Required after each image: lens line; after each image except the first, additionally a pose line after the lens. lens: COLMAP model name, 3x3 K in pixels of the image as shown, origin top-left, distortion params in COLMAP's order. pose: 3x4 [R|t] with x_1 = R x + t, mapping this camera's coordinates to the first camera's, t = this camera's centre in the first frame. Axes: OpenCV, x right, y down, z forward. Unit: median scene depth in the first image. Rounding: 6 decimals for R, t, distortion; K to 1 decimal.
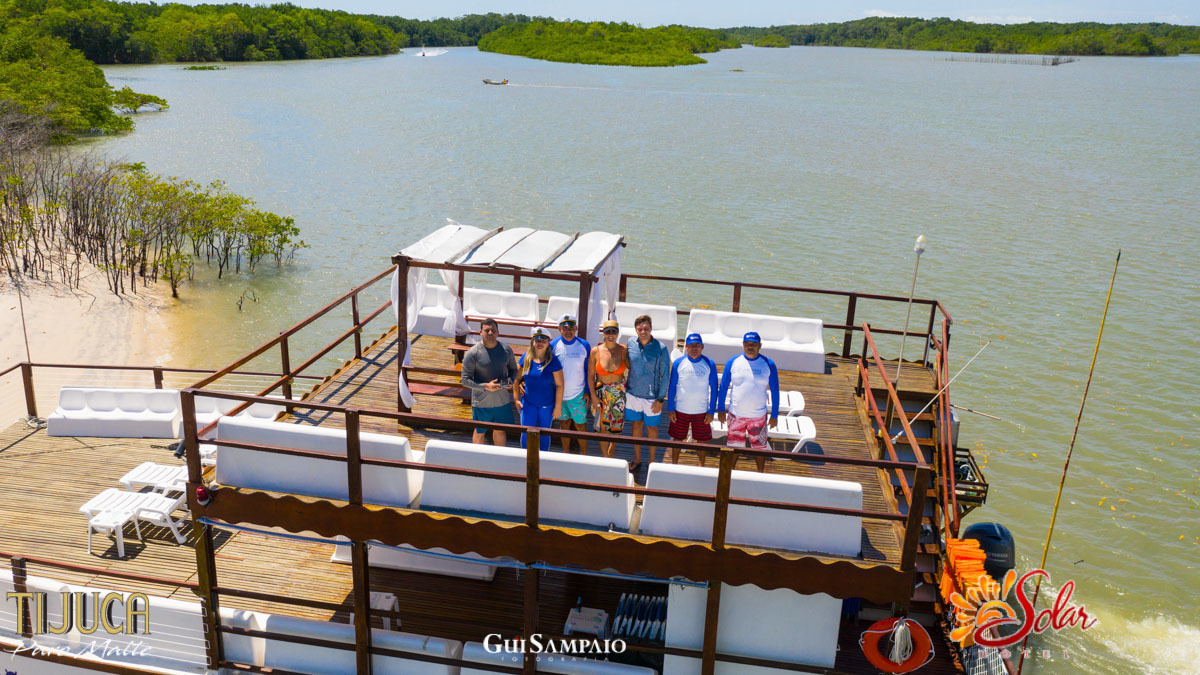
lens RADIAL K [[927.3, 0, 600.0], [0, 927.3, 337.5], [0, 0, 1]] dist [-0.000511, -0.001858]
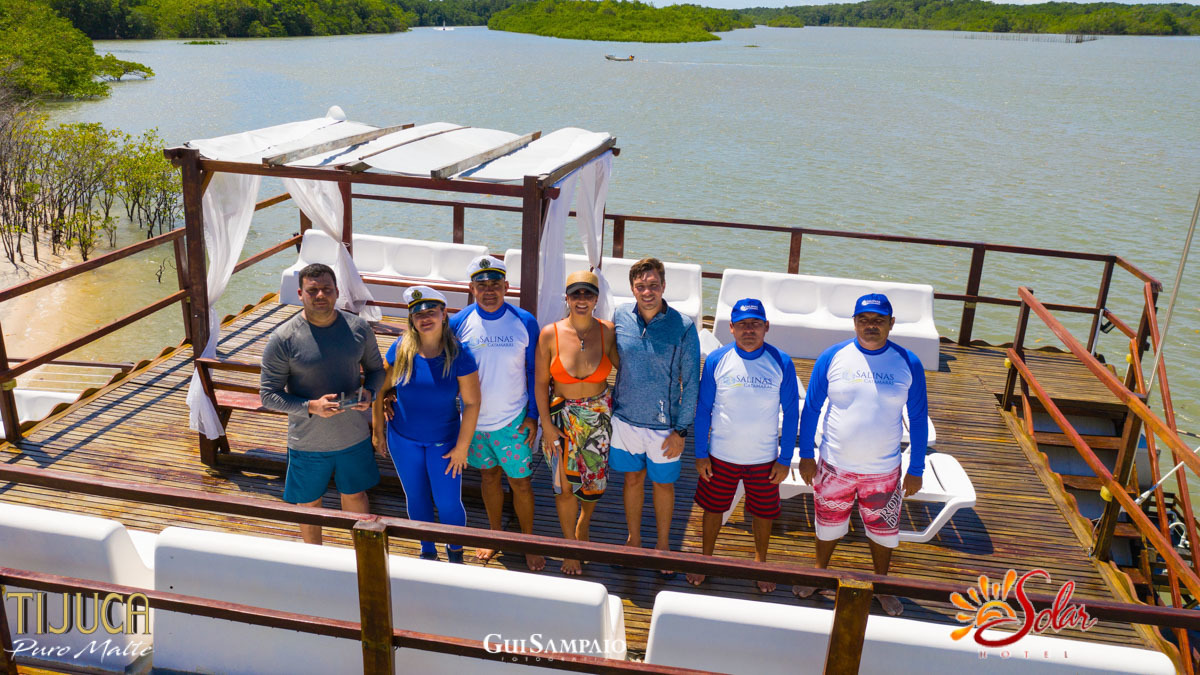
lens RADIAL K [[917.0, 0, 578.0], [0, 917.0, 337.0], [0, 0, 1]] dist [0.006721, 0.004431]
pose [[0.999344, 0.004146, -0.035971, 0.019743], [-0.003489, 0.999826, 0.018306, 0.005290], [0.036041, -0.018168, 0.999185, 0.358419]]
